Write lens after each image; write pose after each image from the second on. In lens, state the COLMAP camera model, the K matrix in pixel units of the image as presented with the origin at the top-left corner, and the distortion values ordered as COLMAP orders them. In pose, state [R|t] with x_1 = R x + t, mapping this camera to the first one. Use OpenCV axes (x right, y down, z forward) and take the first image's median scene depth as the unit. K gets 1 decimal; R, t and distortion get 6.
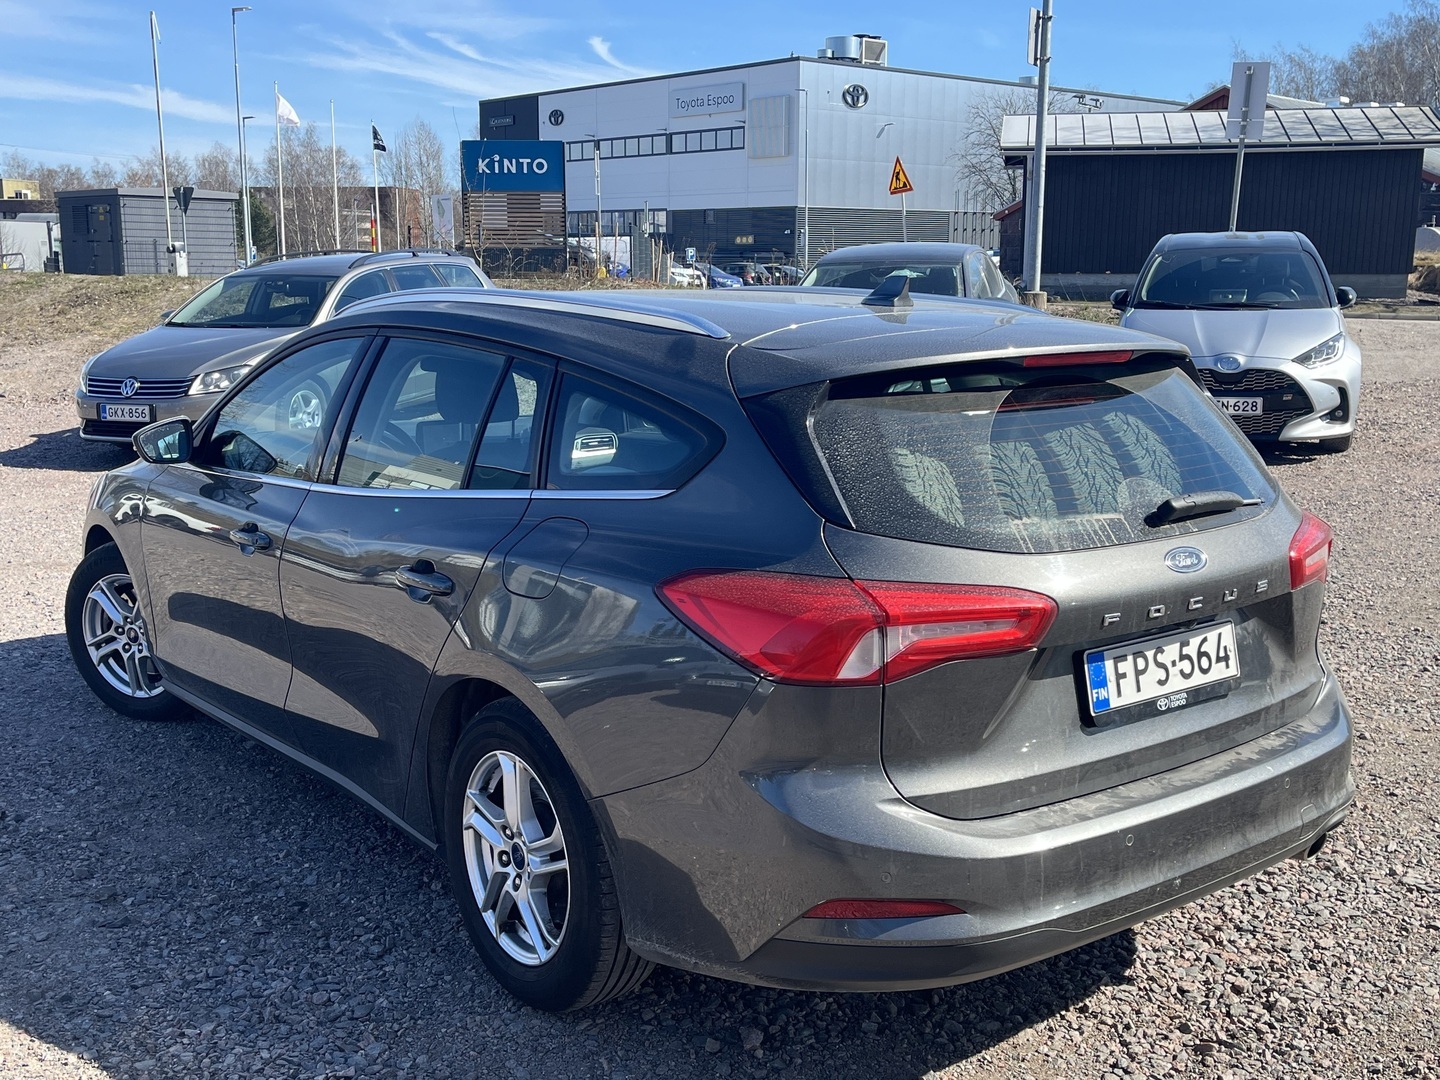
lens RADIAL K [[1494.4, 0, 721.2], [0, 1494.4, 543.2], [0, 0, 1]] dist [0.023835, 0.000000]
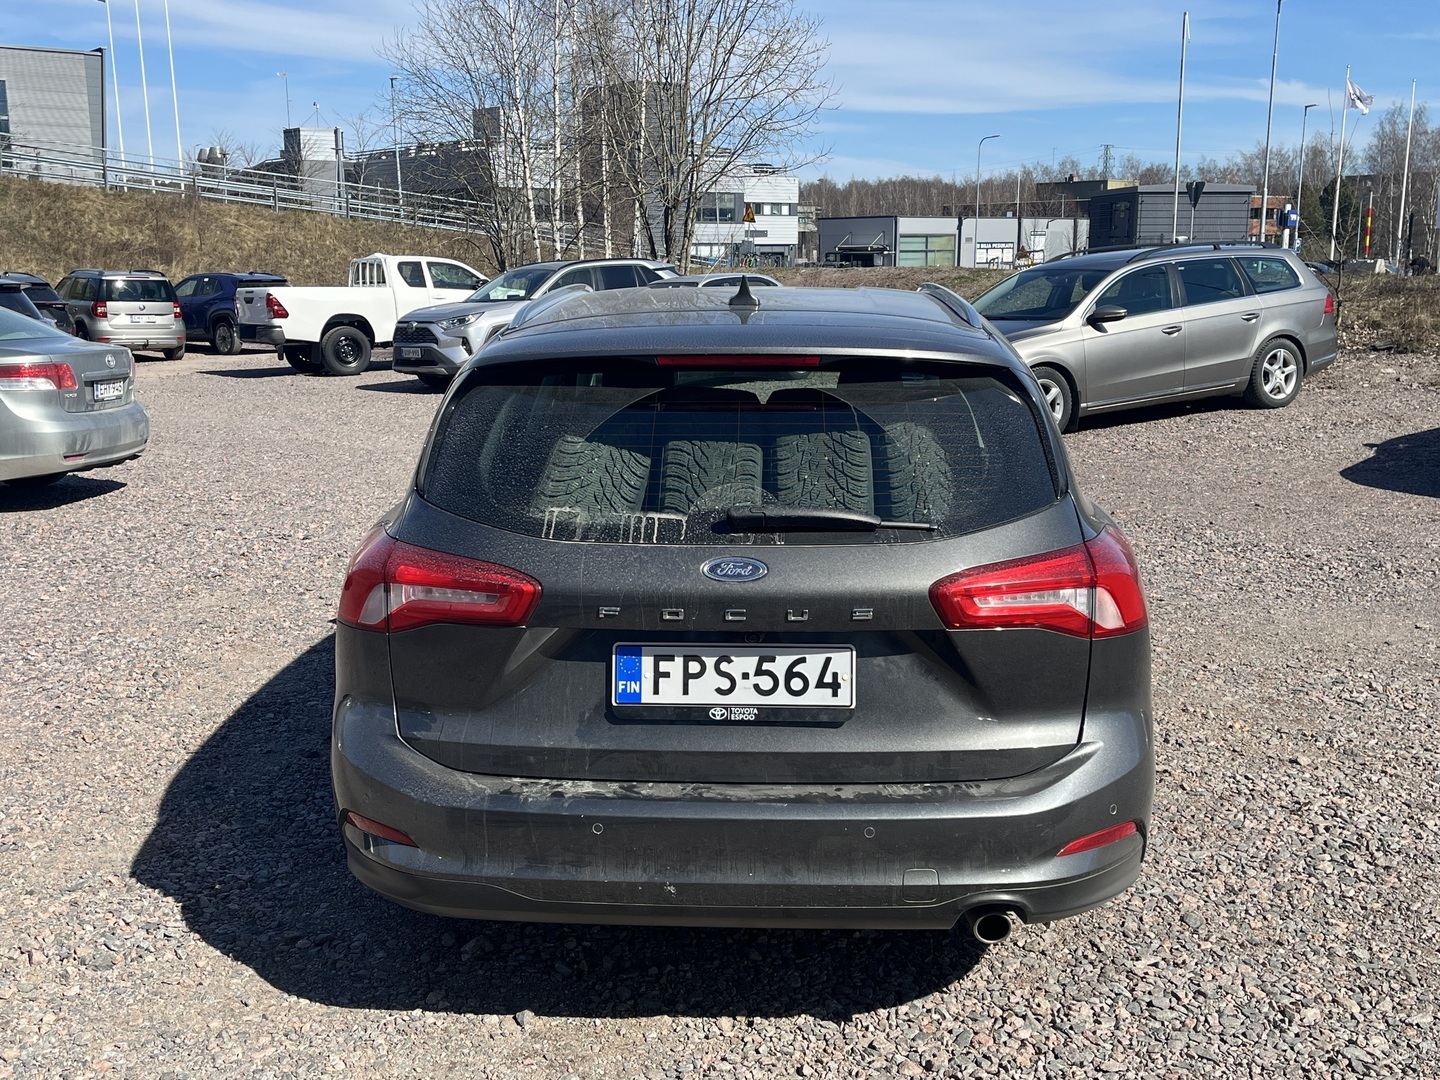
lens RADIAL K [[1494.4, 0, 715.0], [0, 1494.4, 539.9], [0, 0, 1]] dist [0.023835, 0.000000]
pose [[0.760207, 0.113993, -0.639602, 0.890330], [-0.112338, 0.992722, 0.043407, -0.046604], [0.639894, 0.038853, 0.767480, 0.241400]]
